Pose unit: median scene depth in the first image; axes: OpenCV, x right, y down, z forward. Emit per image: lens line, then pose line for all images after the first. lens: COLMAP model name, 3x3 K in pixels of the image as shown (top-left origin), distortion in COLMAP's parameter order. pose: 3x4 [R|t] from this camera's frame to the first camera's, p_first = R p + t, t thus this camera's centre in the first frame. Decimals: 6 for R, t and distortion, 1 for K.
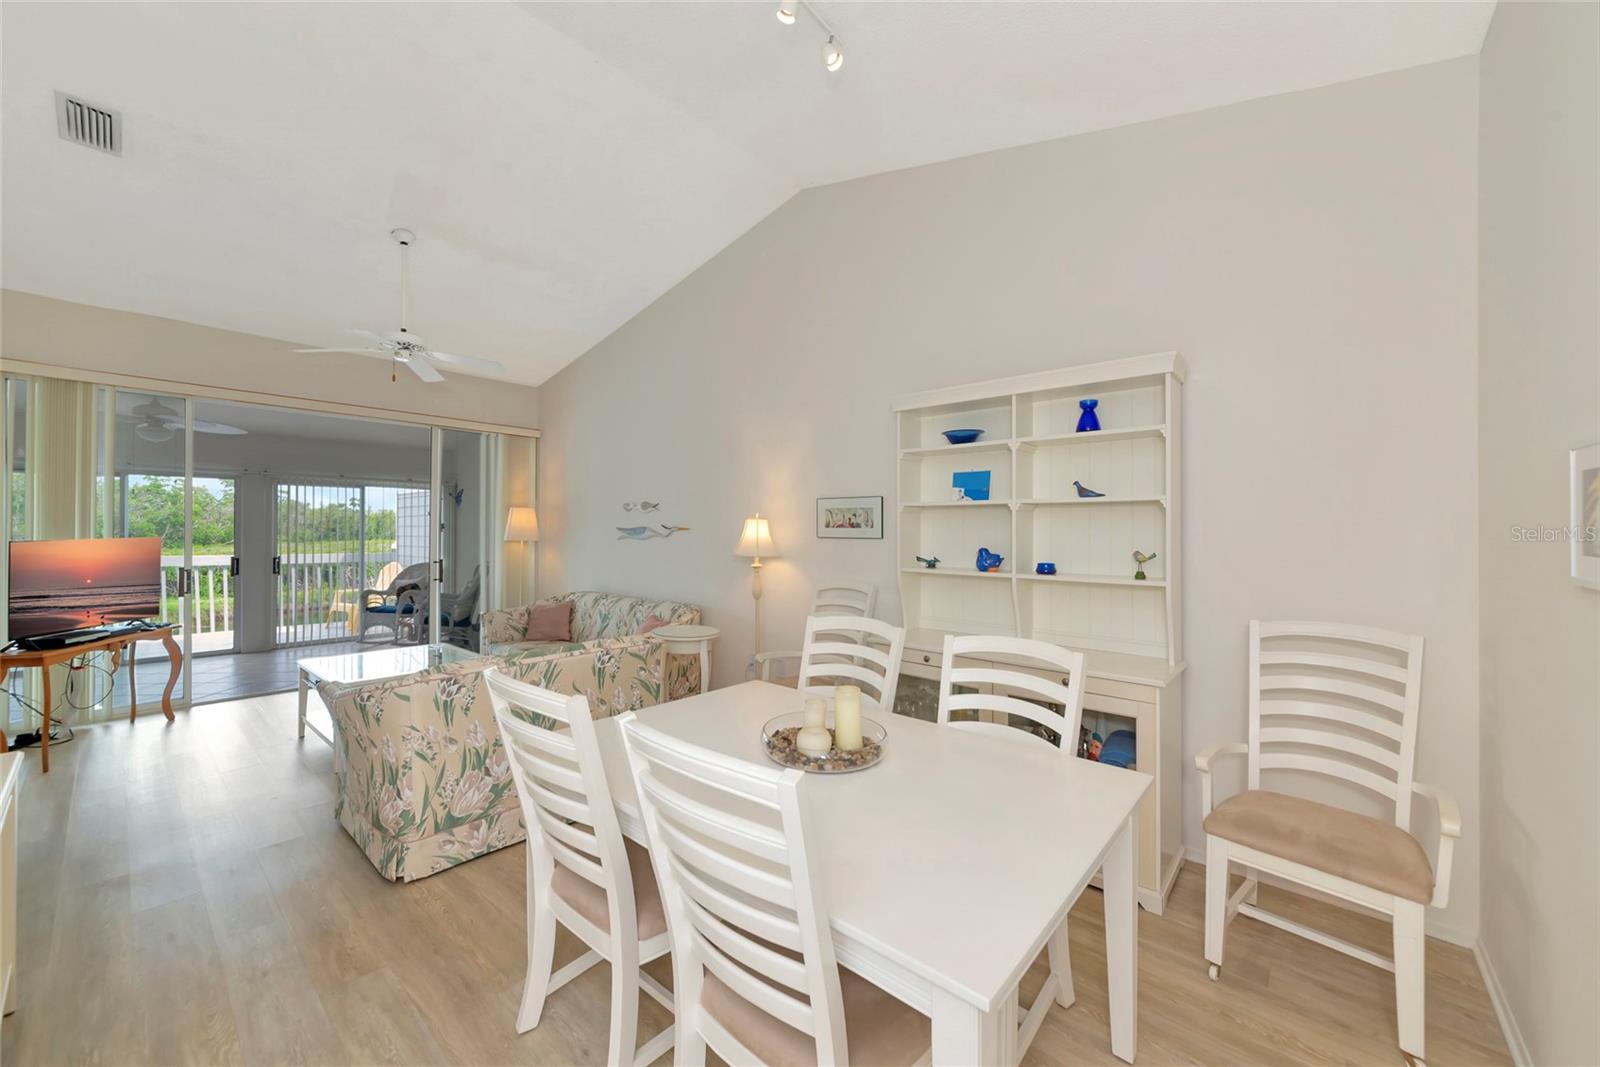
lens RADIAL K [[608.3, 0, 789.9], [0, 608.3, 513.0], [0, 0, 1]] dist [-0.003472, -0.000823]
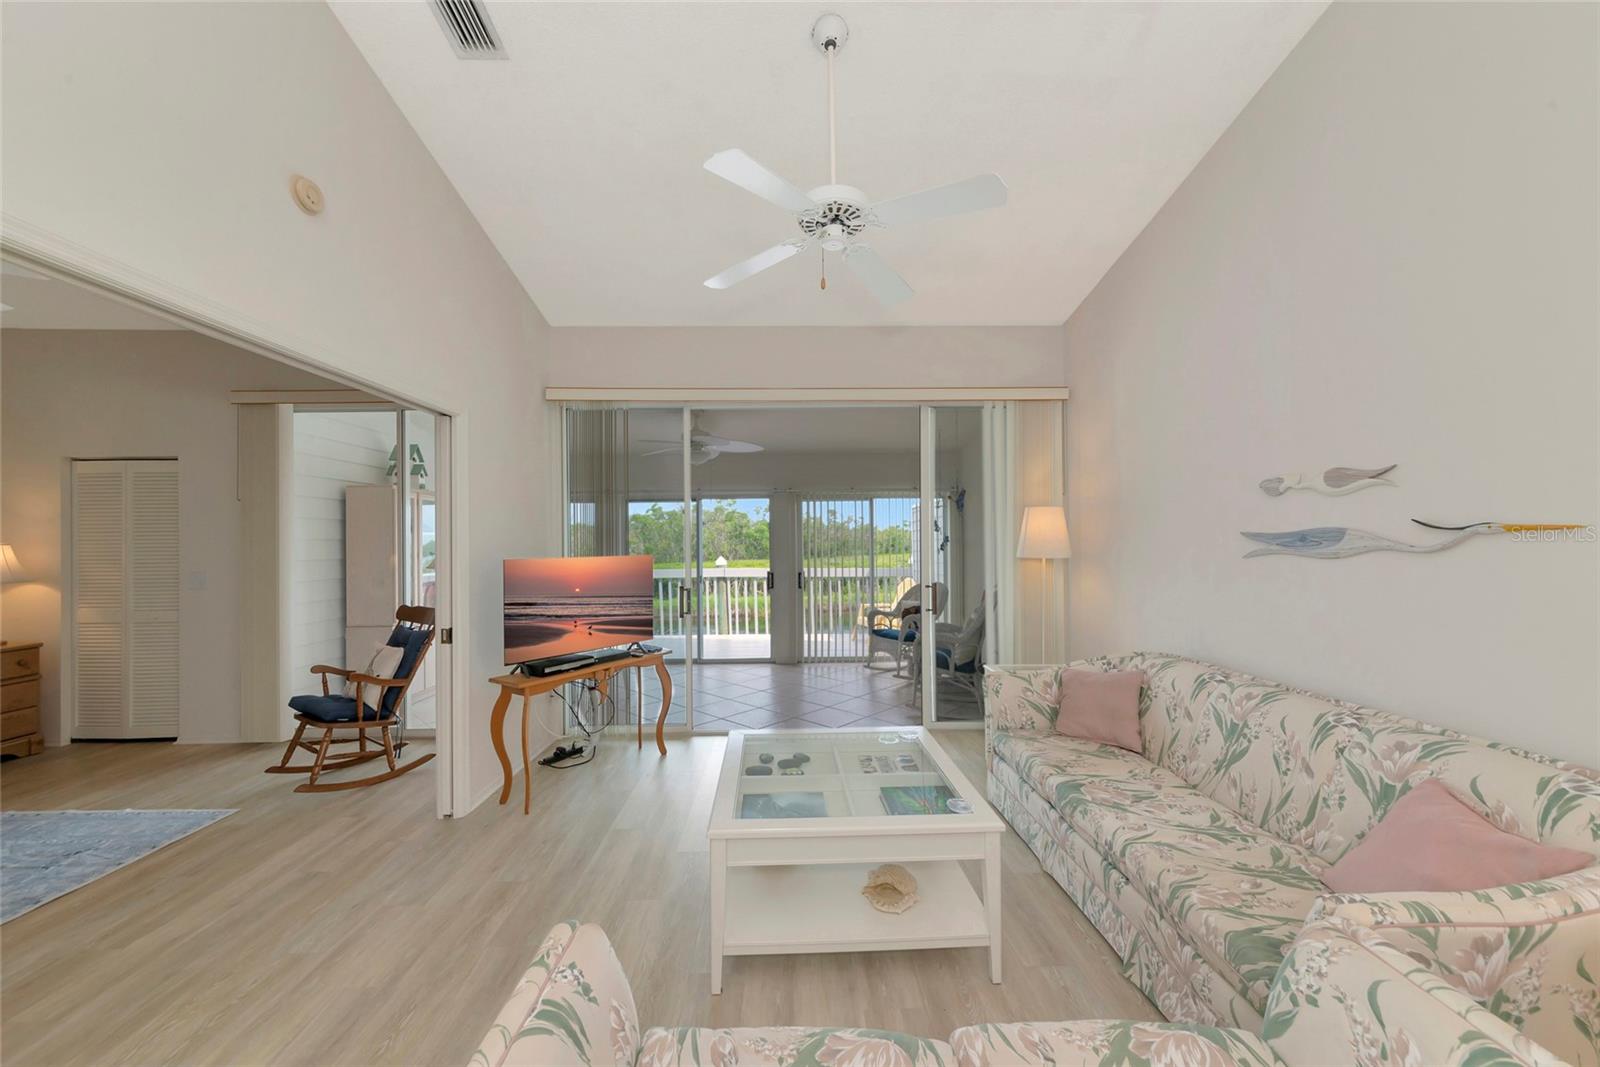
lens RADIAL K [[564.4, 0, 789.9], [0, 564.4, 536.1], [0, 0, 1]] dist [-0.010982, 0.004019]
pose [[0.673357, -0.014746, -0.739170, -0.178879], [0.019518, 0.999807, -0.002166, 0.018182], [0.739060, -0.012969, 0.673515, 0.395485]]
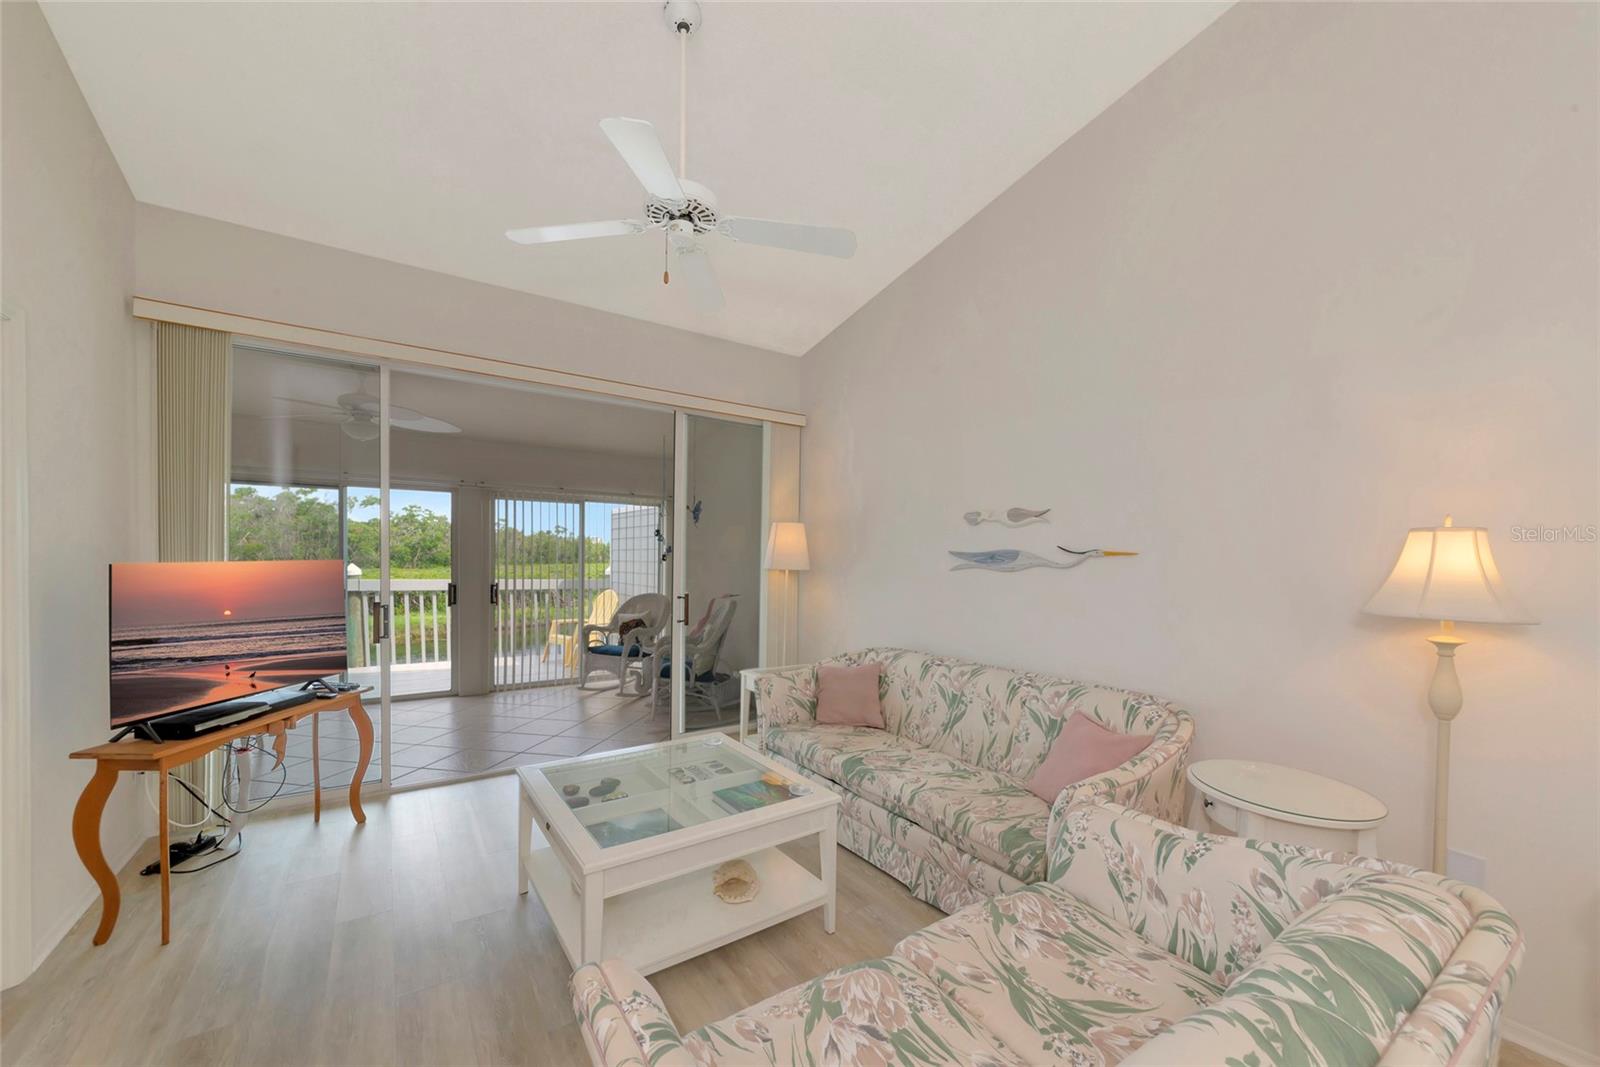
lens RADIAL K [[608.3, 0, 792.6], [0, 608.3, 561.5], [0, 0, 1]] dist [-0.003472, -0.000823]
pose [[0.967963, 0.019305, -0.250351, -0.257350], [-0.013300, 0.999582, 0.025659, 0.017961], [0.250742, -0.021508, 0.967815, 0.314680]]
